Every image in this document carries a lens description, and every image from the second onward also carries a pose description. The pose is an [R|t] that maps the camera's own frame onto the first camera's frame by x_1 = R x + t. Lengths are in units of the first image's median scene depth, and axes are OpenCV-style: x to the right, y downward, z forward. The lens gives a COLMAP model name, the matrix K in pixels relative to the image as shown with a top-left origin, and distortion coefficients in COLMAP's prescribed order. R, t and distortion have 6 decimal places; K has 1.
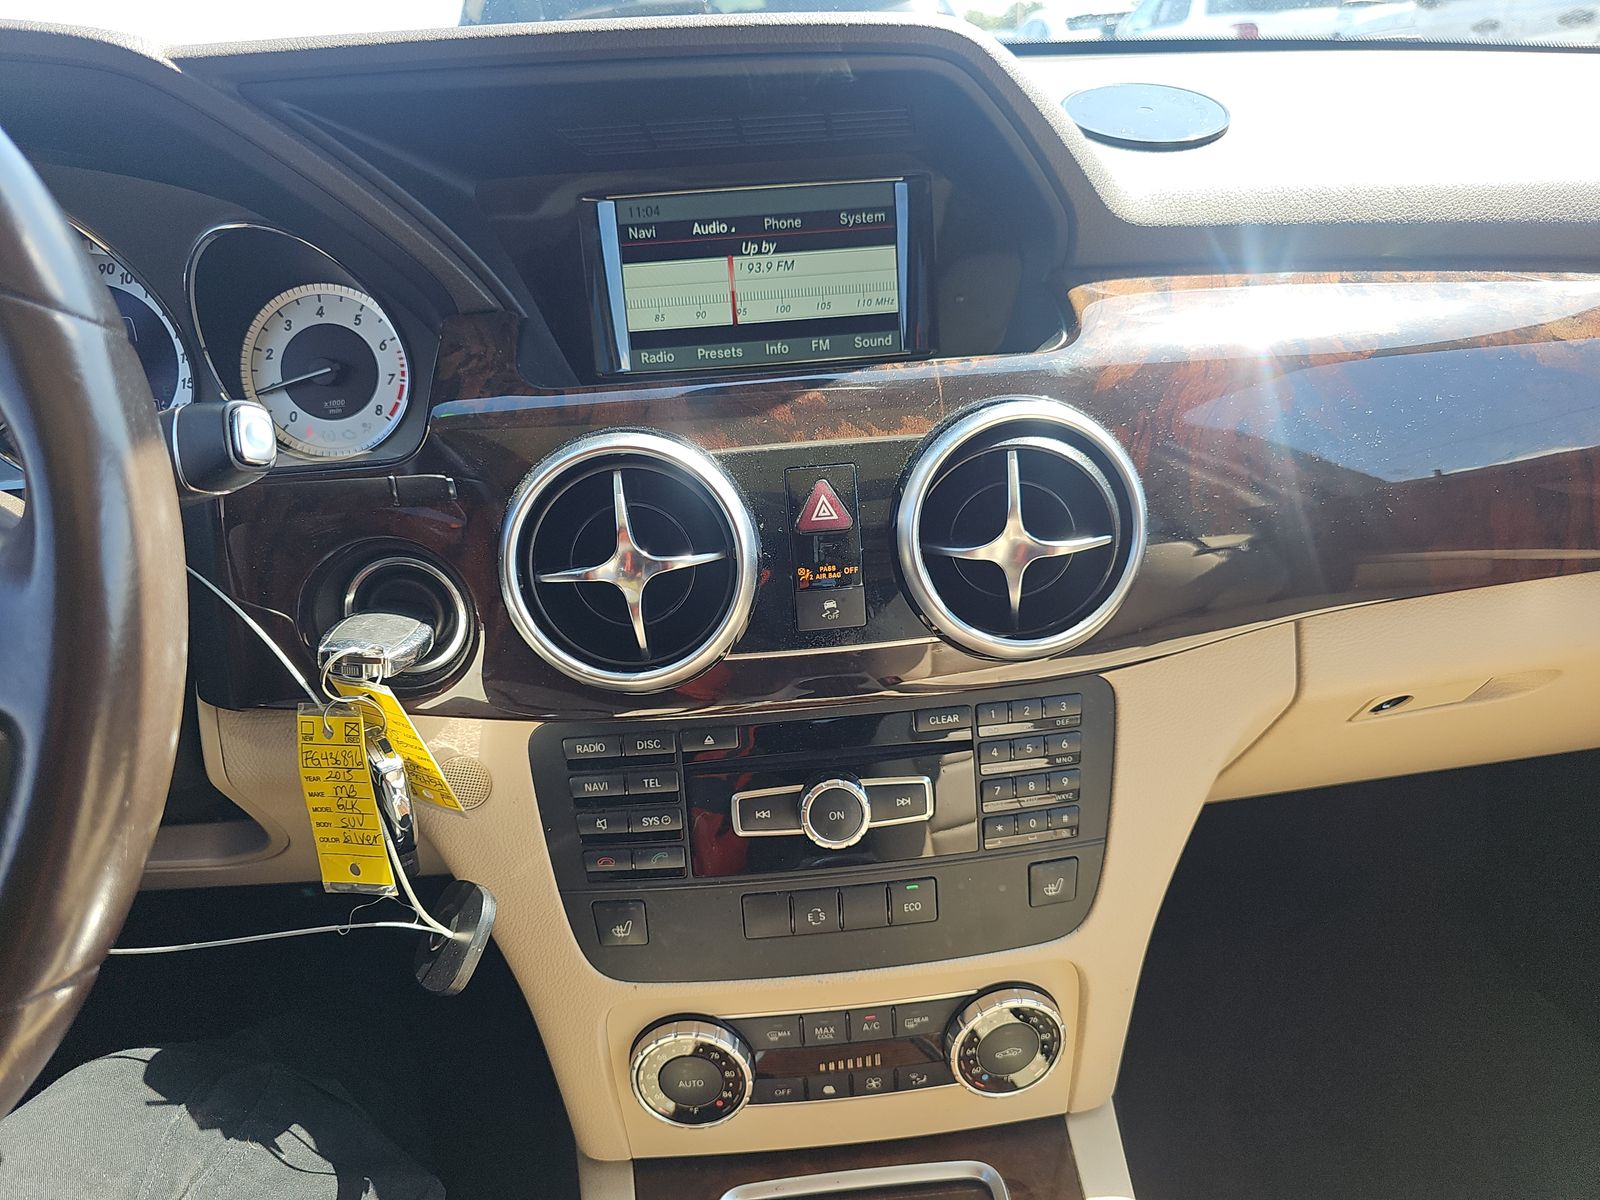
lens RADIAL K [[1063.0, 0, 796.6], [0, 1063.0, 609.3], [0, 0, 1]] dist [0.031640, -0.035693]
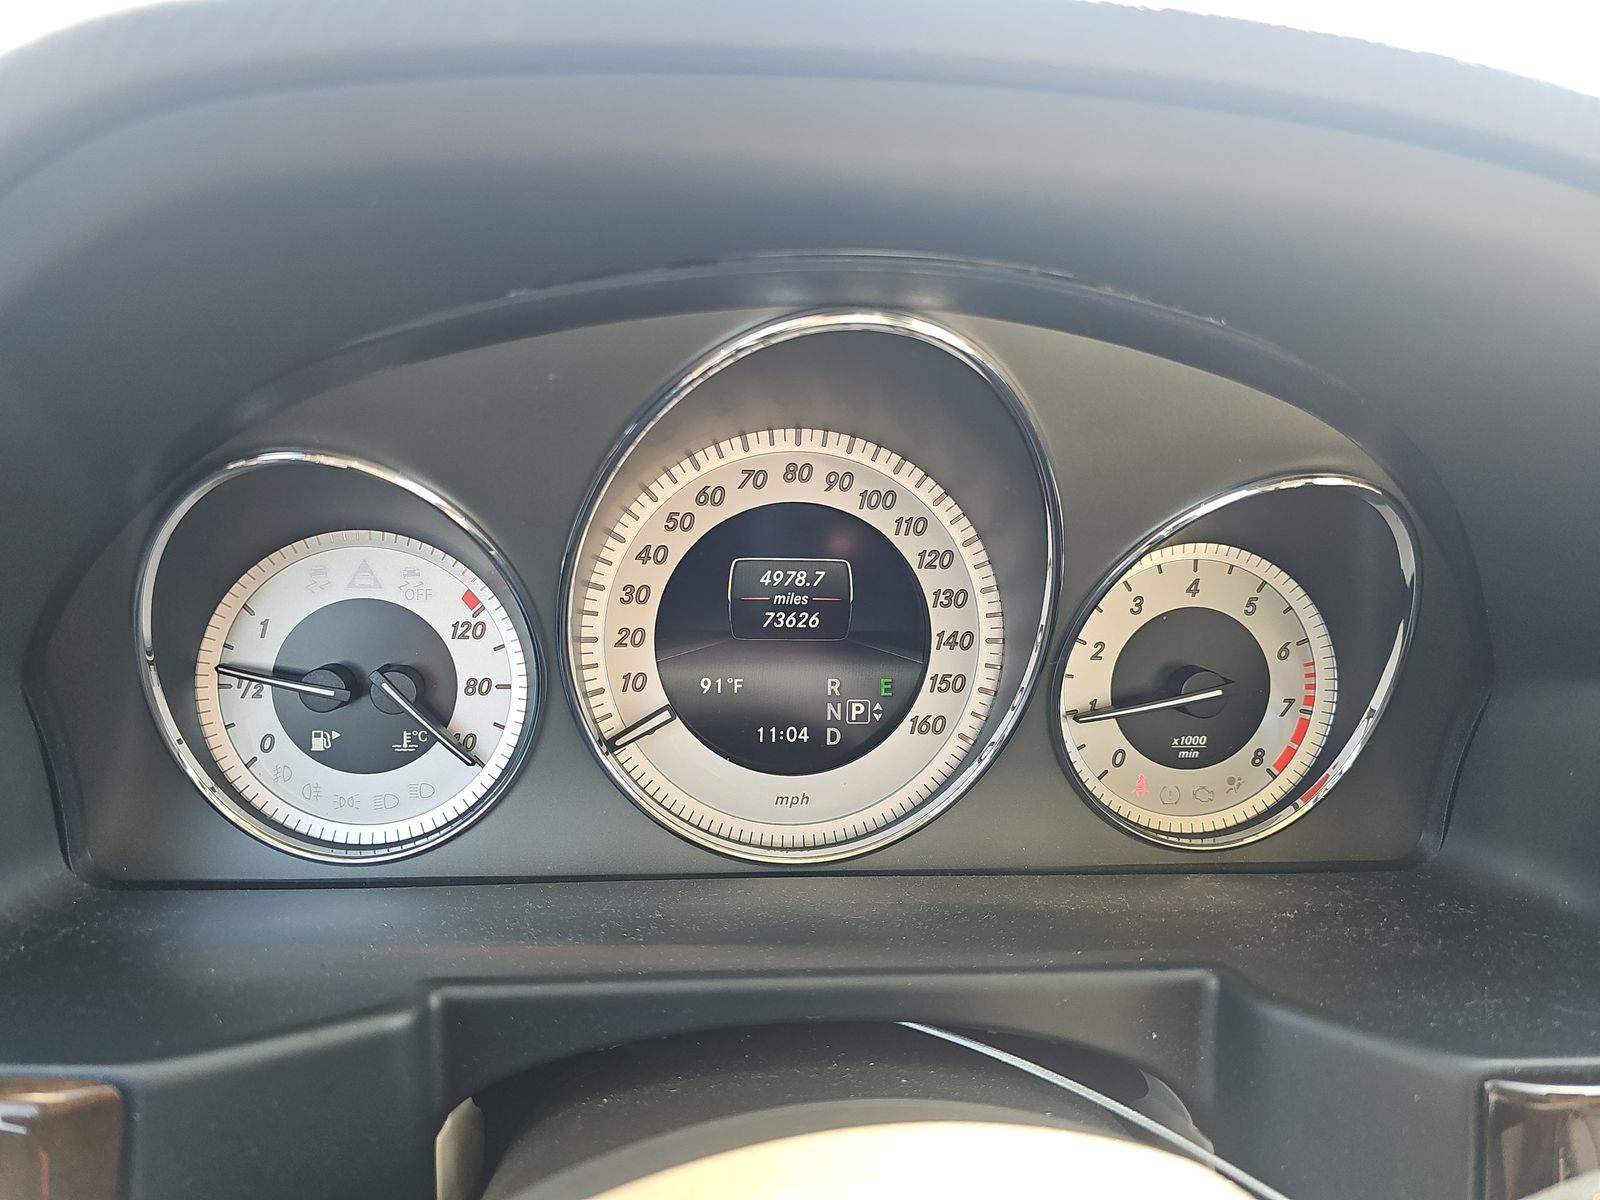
lens RADIAL K [[1063.0, 0, 786.7], [0, 1063.0, 588.6], [0, 0, 1]] dist [0.031640, -0.035693]
pose [[0.994404, 0.095538, 0.045085, -0.756566], [-0.091982, 0.992911, -0.075276, -0.233799], [-0.051957, 0.070708, 0.996143, 0.474827]]
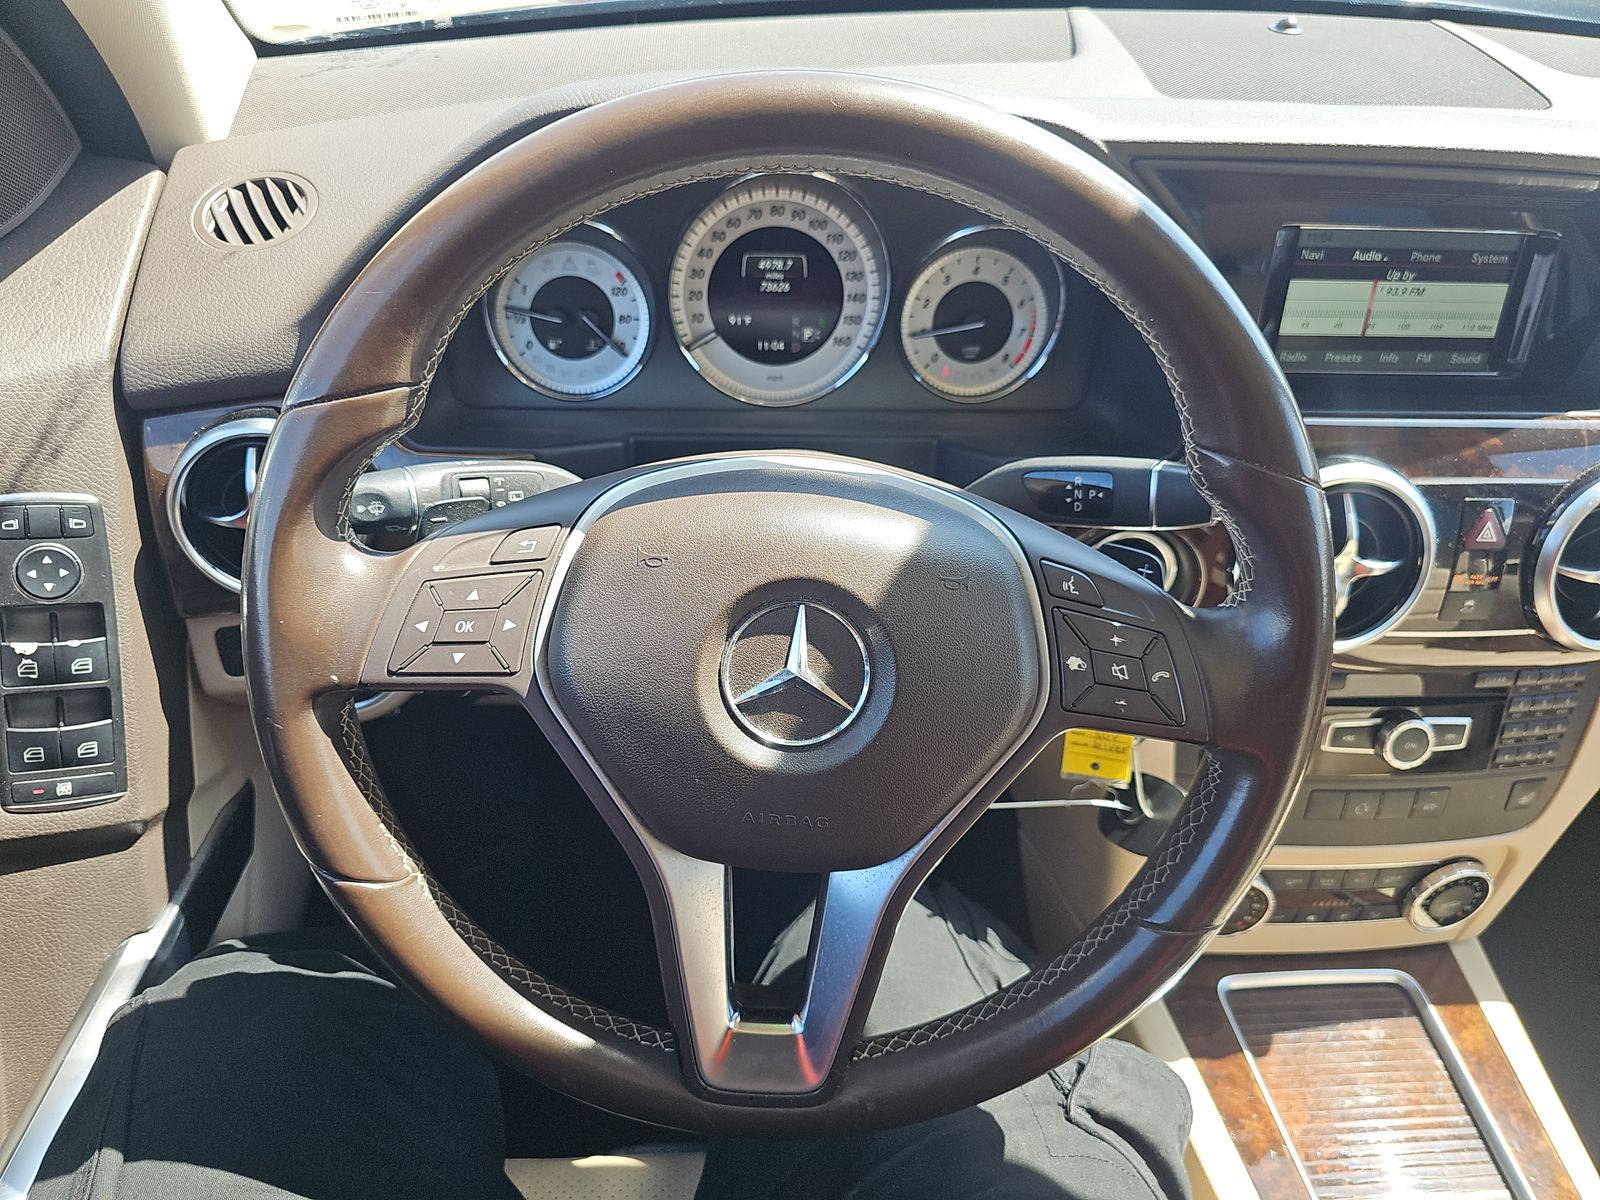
lens RADIAL K [[1063.0, 0, 793.1], [0, 1063.0, 562.1], [0, 0, 1]] dist [0.031640, -0.035693]
pose [[0.994448, 0.085877, 0.060812, -0.750583], [-0.096754, 0.973427, 0.207554, -0.209397], [-0.041372, -0.212285, 0.976332, -0.202572]]
